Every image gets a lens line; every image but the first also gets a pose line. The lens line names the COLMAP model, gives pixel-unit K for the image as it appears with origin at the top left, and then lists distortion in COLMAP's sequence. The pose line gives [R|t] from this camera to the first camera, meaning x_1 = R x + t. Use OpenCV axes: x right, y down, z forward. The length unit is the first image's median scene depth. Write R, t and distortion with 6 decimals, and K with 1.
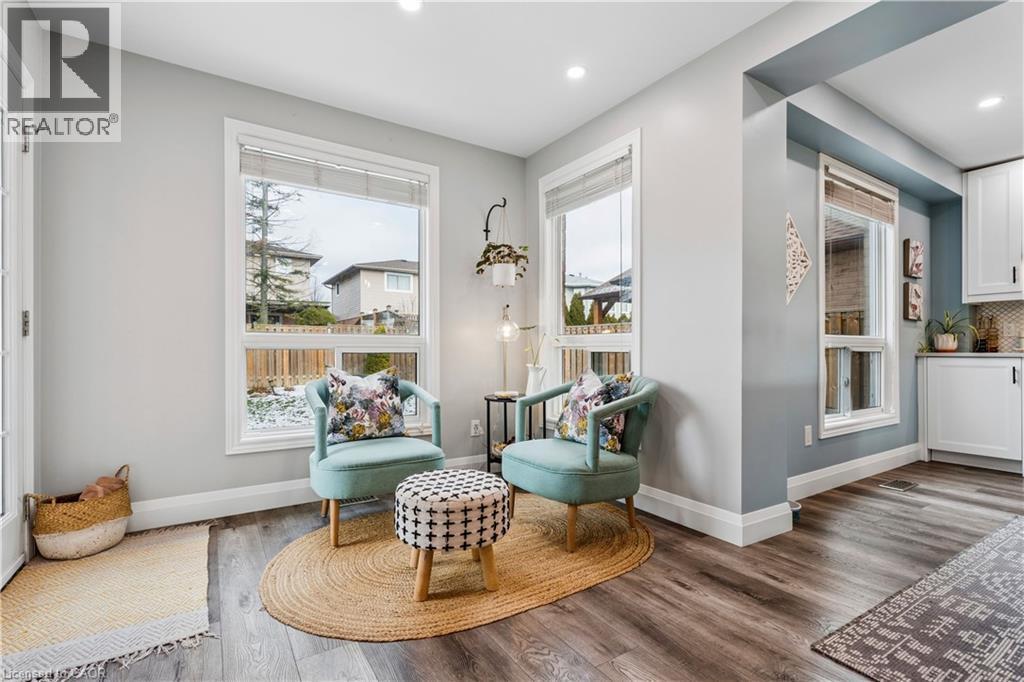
lens RADIAL K [[476.7, 0, 509.7], [0, 476.7, 355.3], [0, 0, 1]] dist [-0.001393, -0.000544]
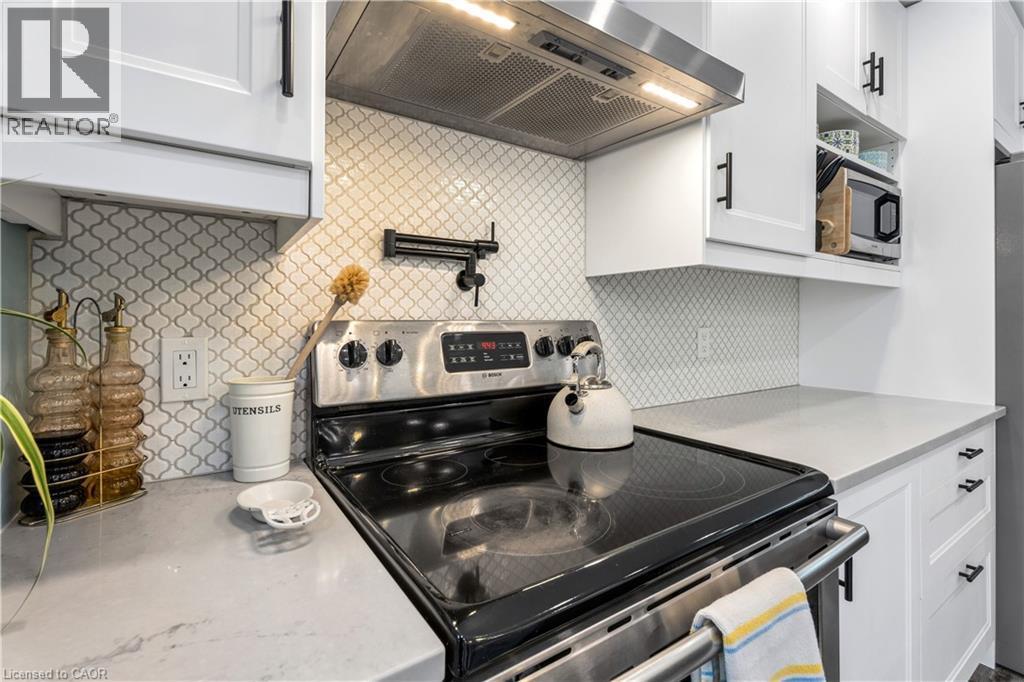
lens RADIAL K [[450.3, 0, 504.1], [0, 450.3, 317.6], [0, 0, 1]] dist [-0.000873, 0.000607]
pose [[-0.000929, -0.000741, 0.999999, 1.078295], [0.006544, 0.999978, 0.000747, -0.096804], [-0.999978, 0.006545, -0.000924, 1.092193]]
